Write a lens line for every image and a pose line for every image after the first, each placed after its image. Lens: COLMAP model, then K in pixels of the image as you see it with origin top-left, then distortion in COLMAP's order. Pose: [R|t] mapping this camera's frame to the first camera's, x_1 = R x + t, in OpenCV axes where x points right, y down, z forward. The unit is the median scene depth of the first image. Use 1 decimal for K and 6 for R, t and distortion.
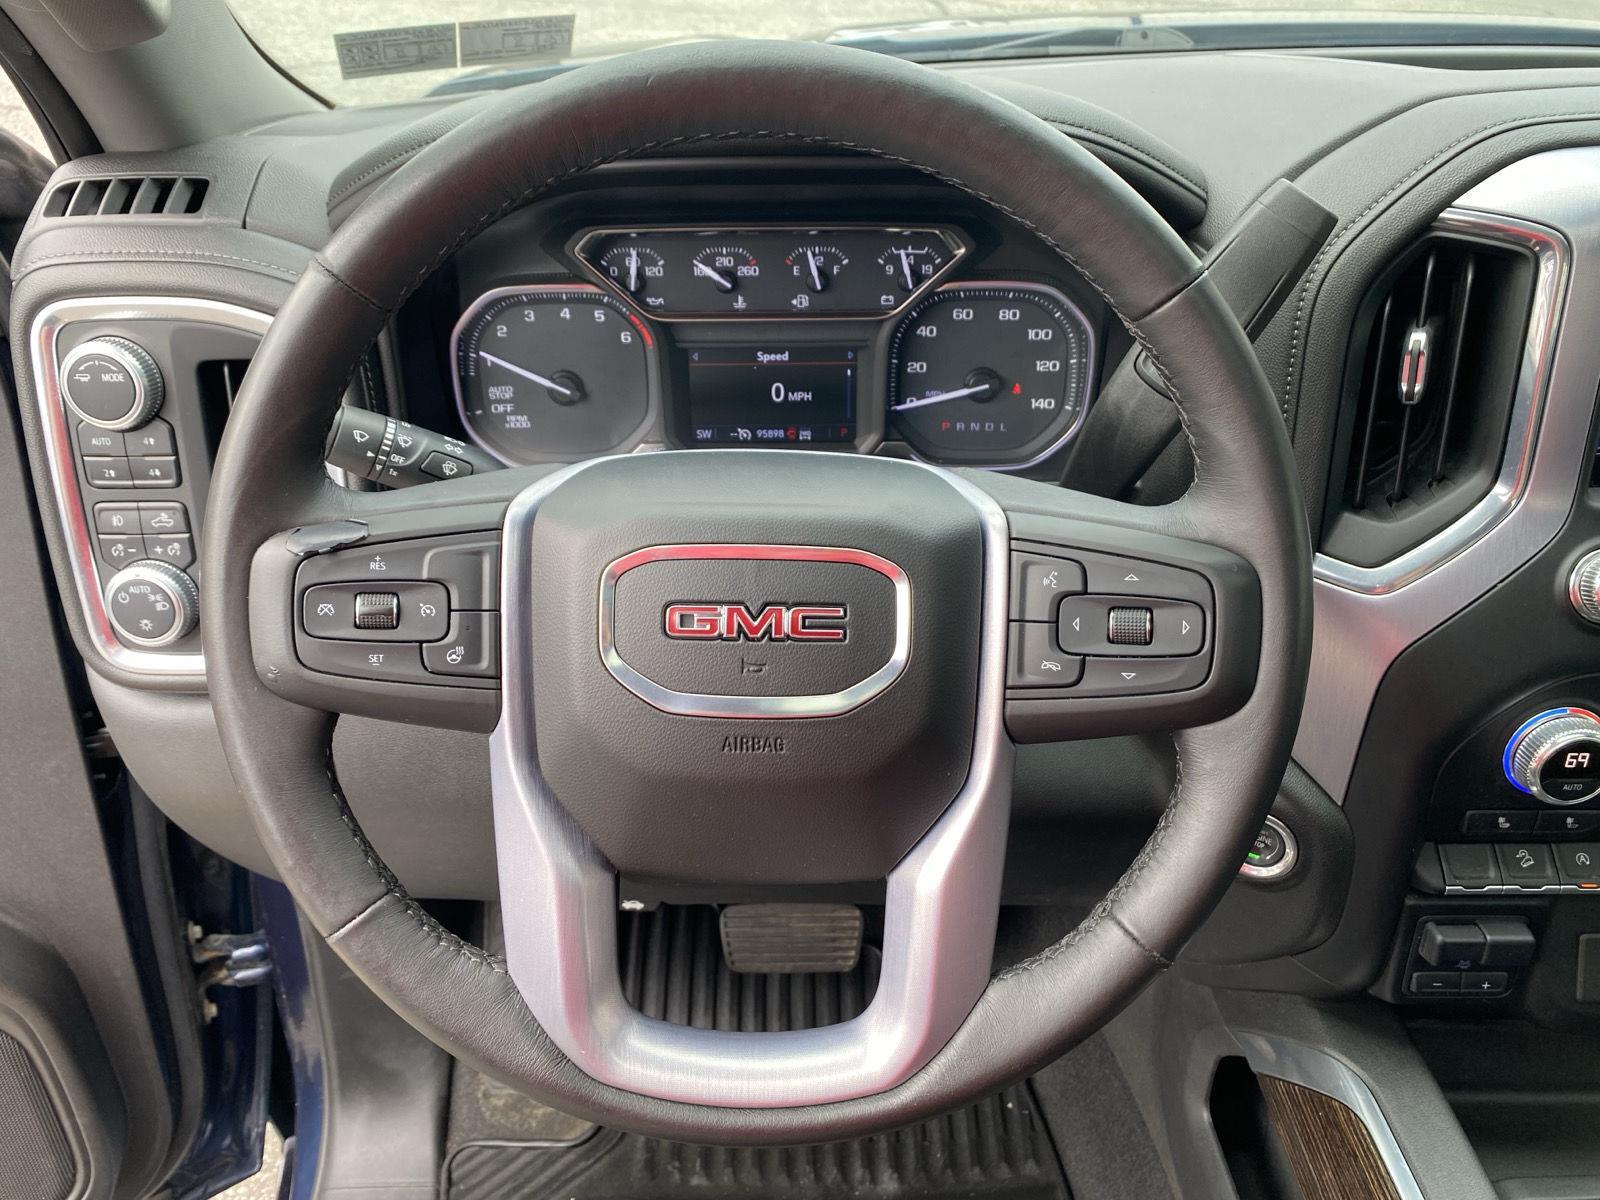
lens RADIAL K [[1220.6, 0, 781.0], [0, 1220.6, 604.3], [0, 0, 1]] dist [0.014658, -0.003106]
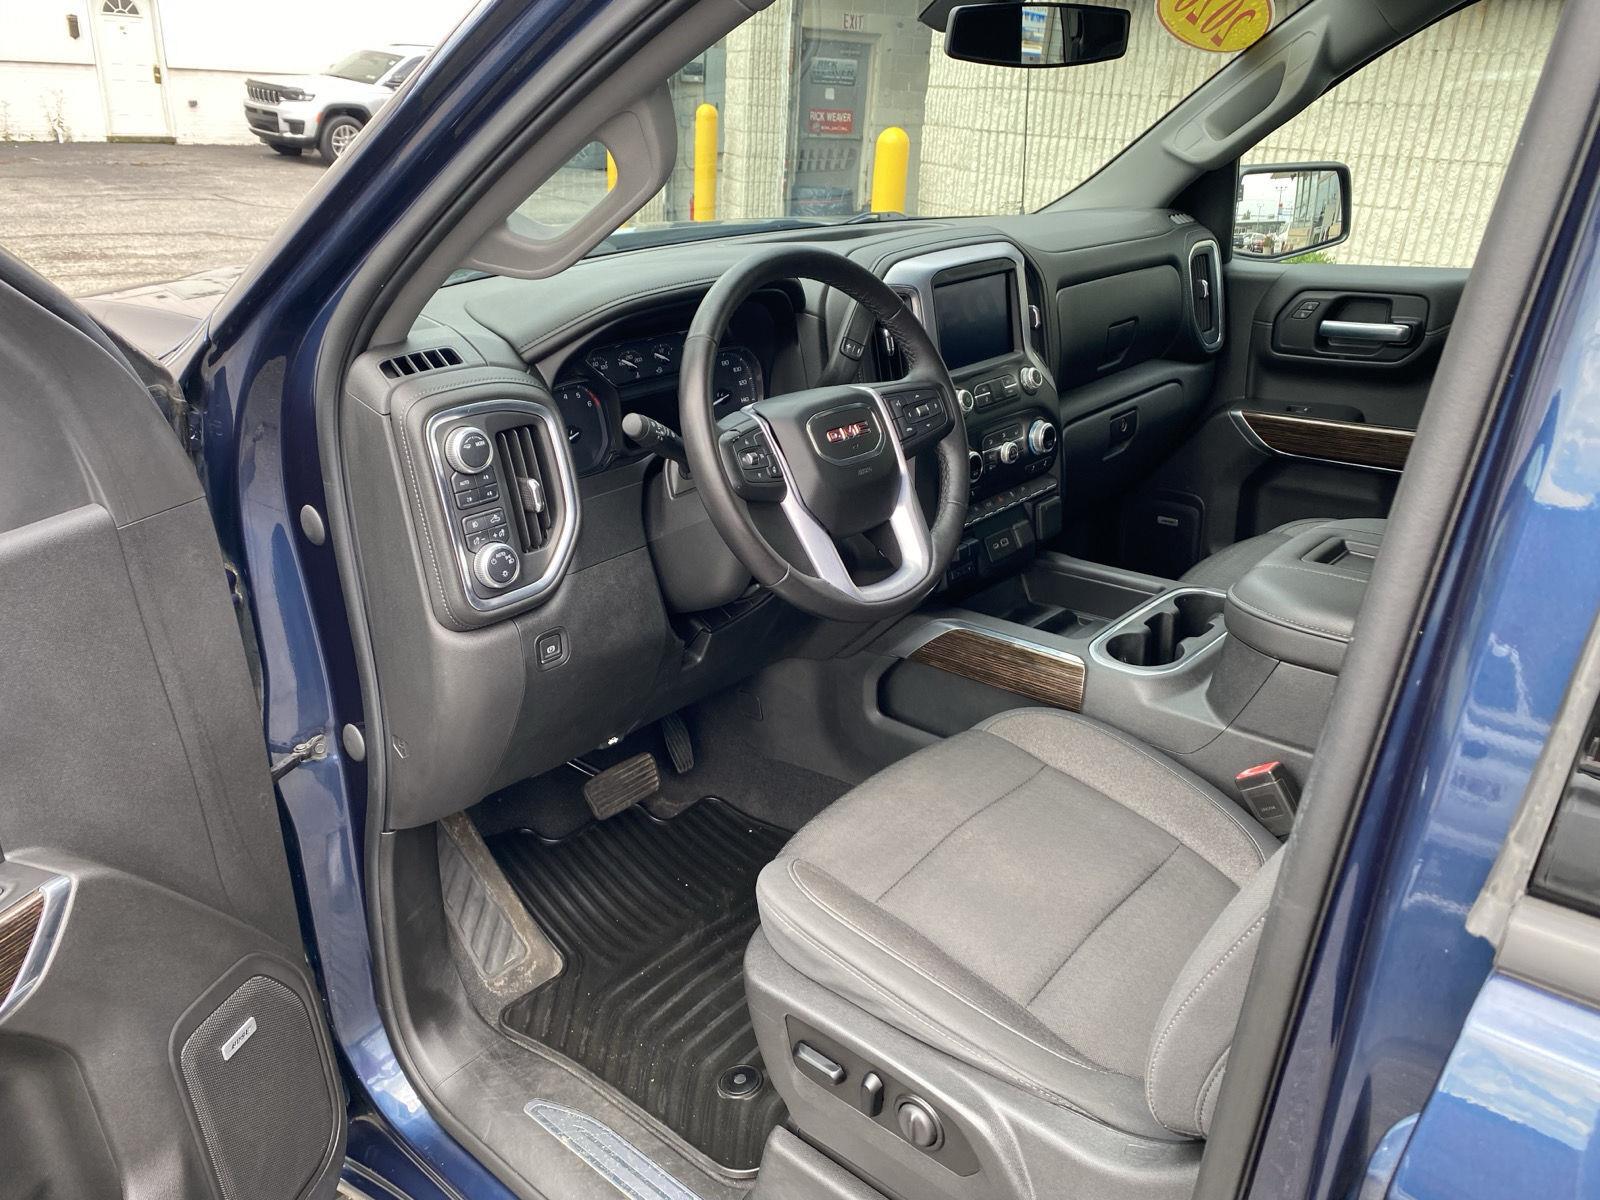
lens RADIAL K [[1220.6, 0, 781.0], [0, 1220.6, 604.3], [0, 0, 1]] dist [0.014658, -0.003106]
pose [[0.654417, -0.284446, 0.700592, -1.567612], [0.391524, 0.920134, 0.007863, 0.210927], [-0.646875, 0.269153, 0.713519, -0.598123]]
